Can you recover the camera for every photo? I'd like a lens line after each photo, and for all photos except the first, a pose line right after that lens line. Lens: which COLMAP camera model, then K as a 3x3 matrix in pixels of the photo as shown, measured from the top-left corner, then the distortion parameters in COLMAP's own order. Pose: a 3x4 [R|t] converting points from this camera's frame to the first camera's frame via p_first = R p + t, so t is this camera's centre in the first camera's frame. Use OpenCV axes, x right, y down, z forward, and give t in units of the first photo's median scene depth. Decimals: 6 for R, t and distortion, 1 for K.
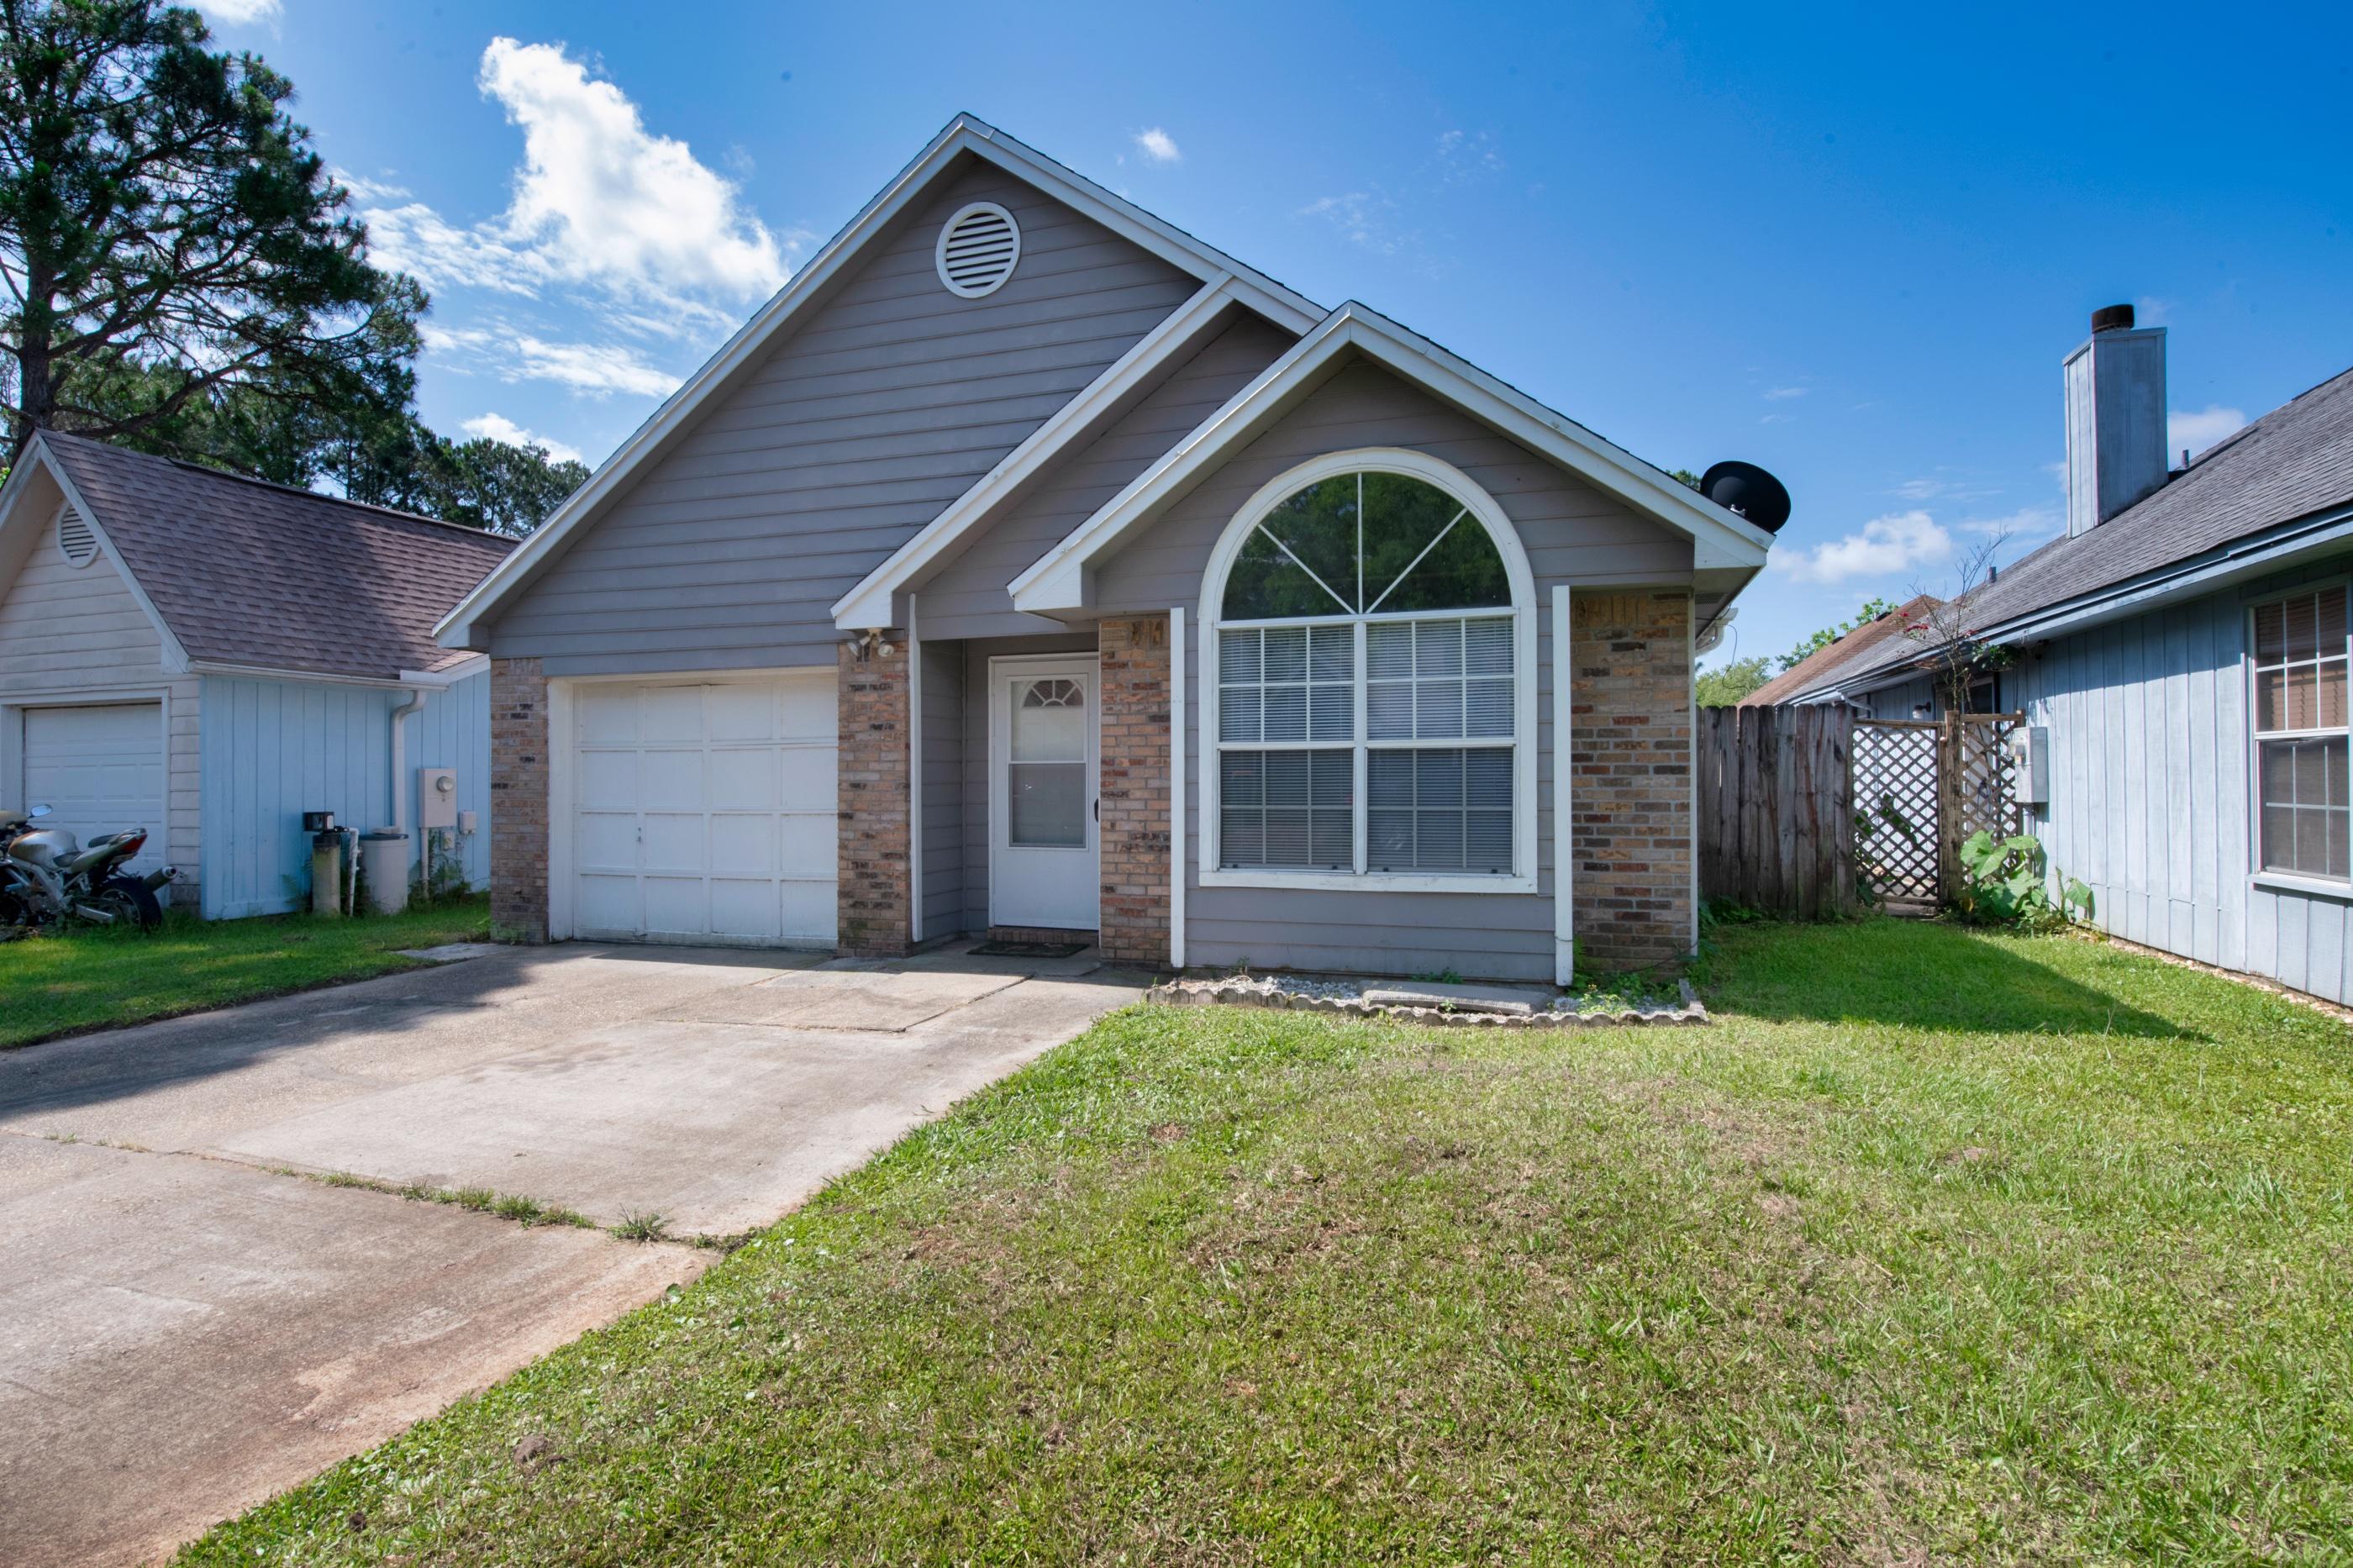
lens RADIAL K [[1172.1, 0, 1216.1], [0, 1172.1, 821.9], [0, 0, 1]] dist [0.009768, -0.008264]
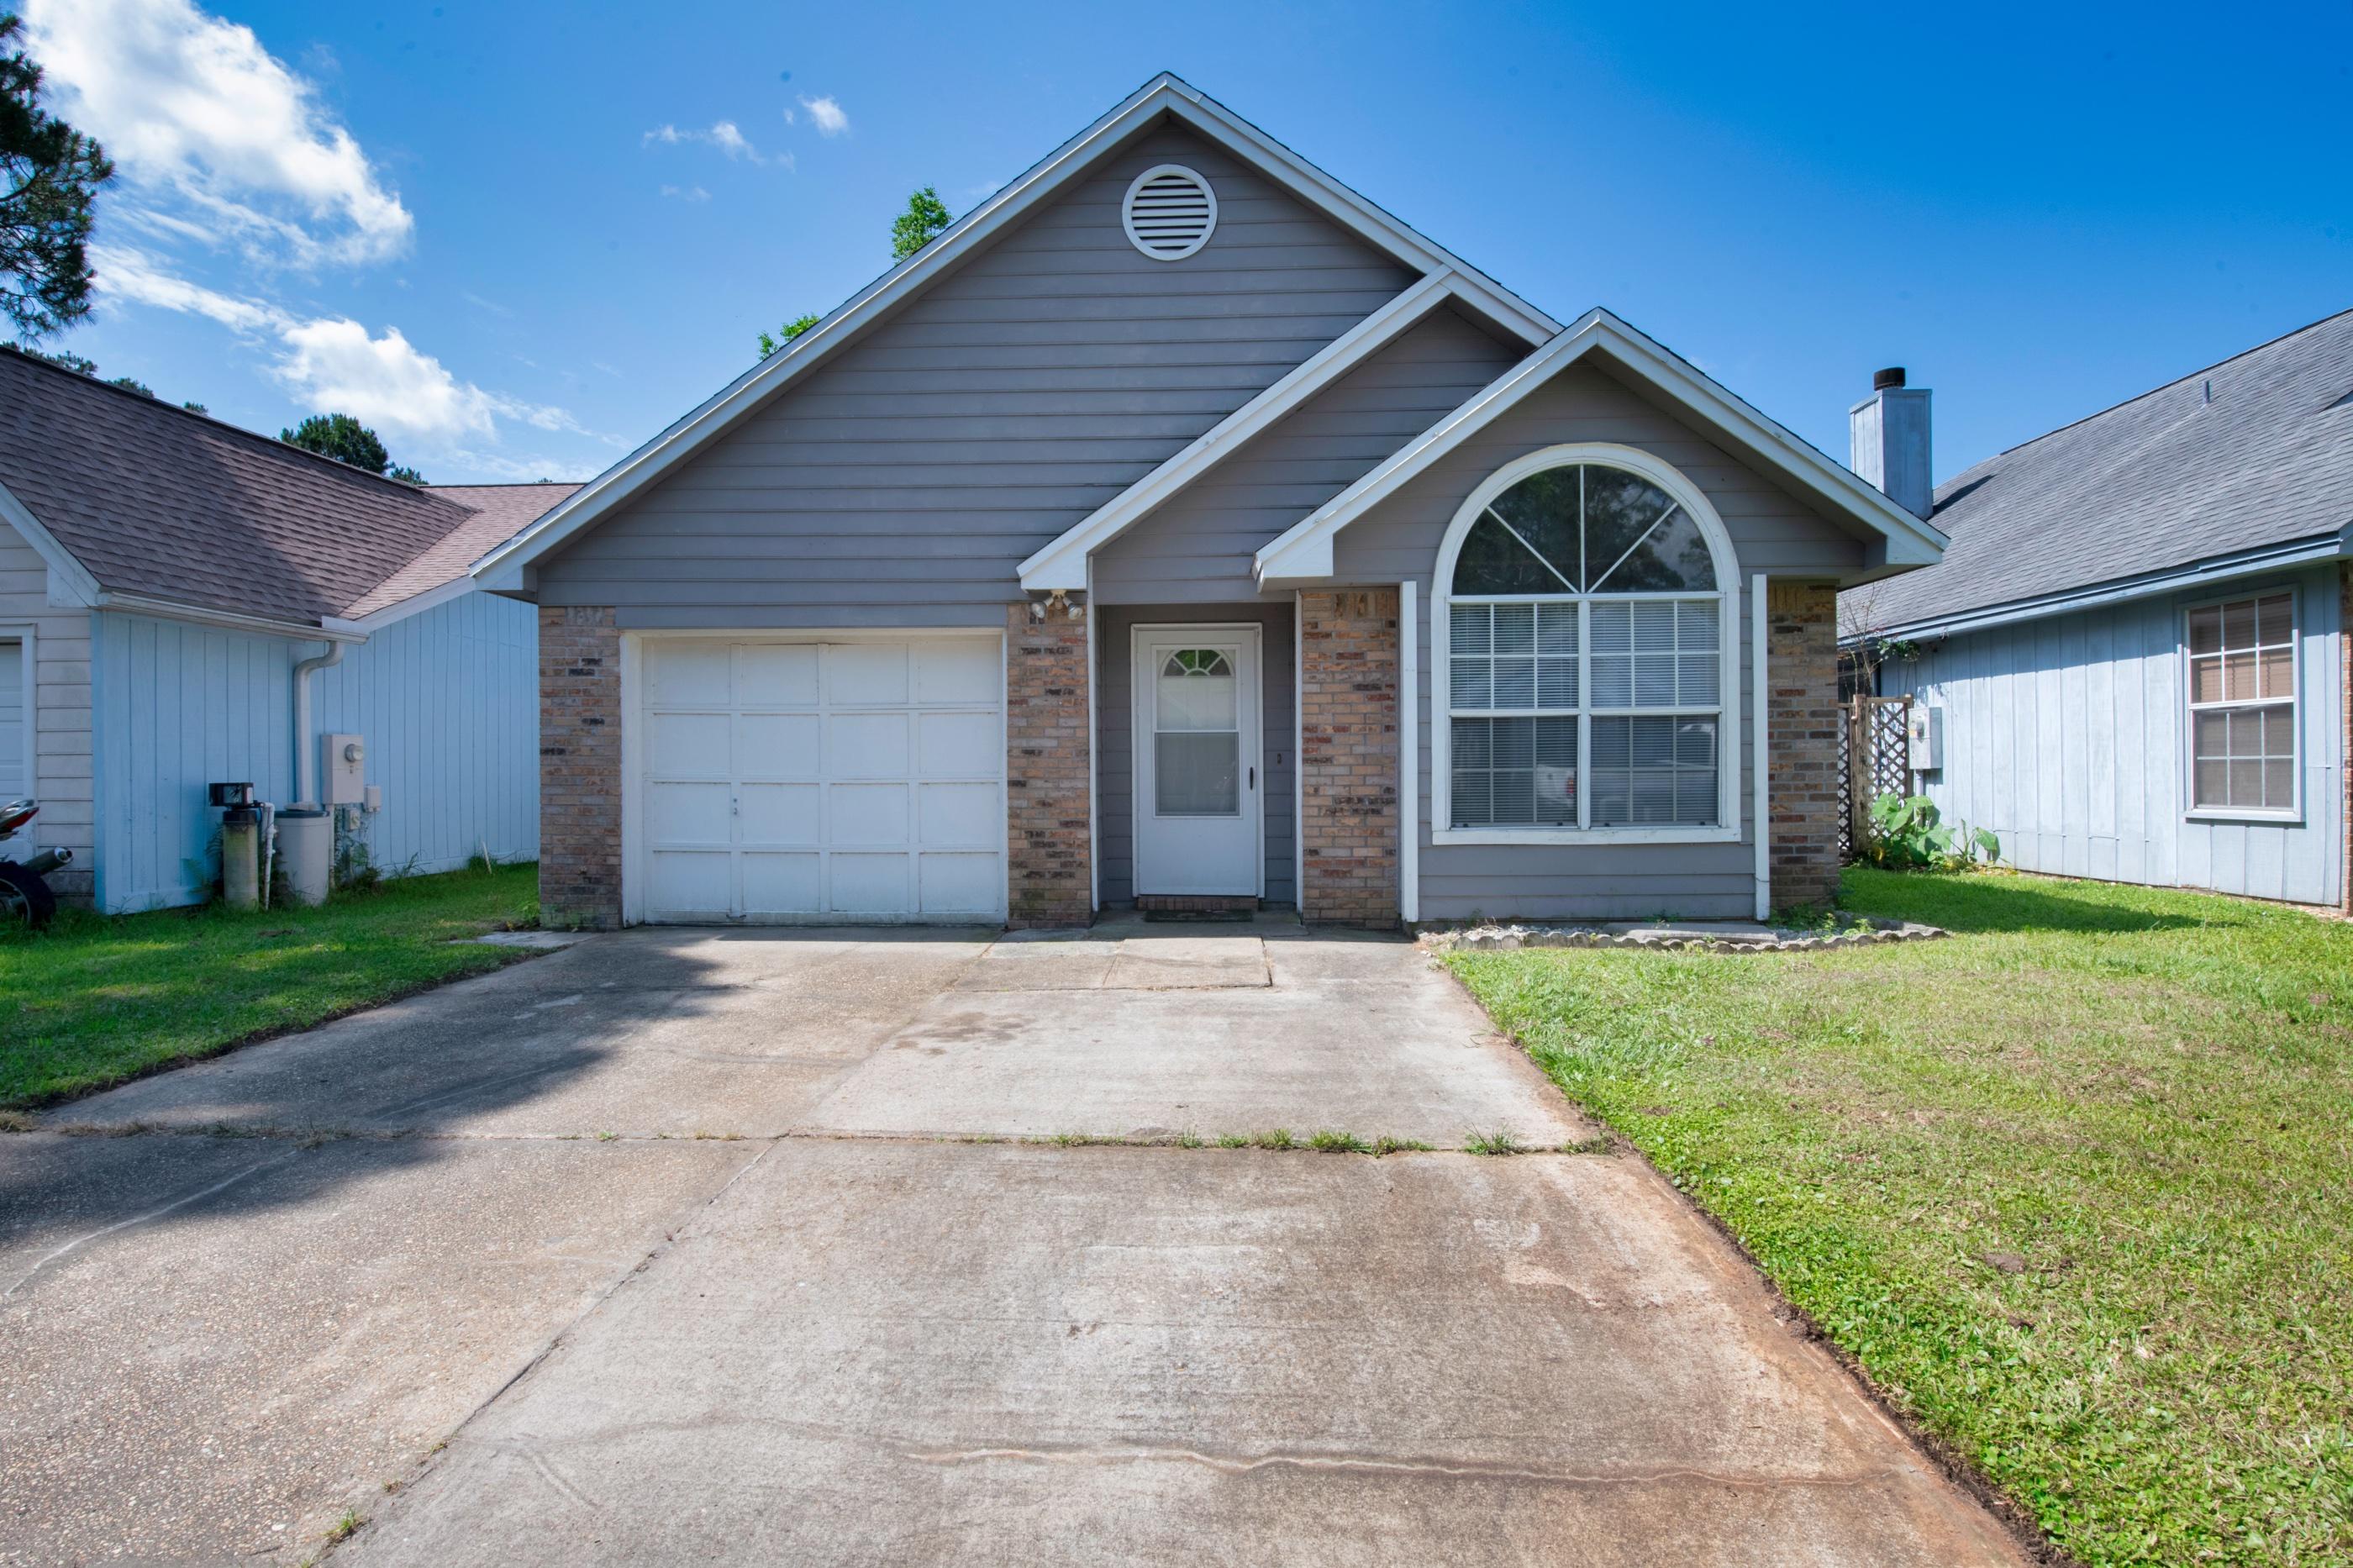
lens RADIAL K [[1172.1, 0, 1208.3], [0, 1172.1, 825.0], [0, 0, 1]] dist [0.009768, -0.008264]
pose [[0.960782, -0.014459, 0.276926, -0.459959], [0.010618, 0.999826, 0.015364, 0.017910], [-0.277100, -0.011821, 0.960768, 0.028152]]
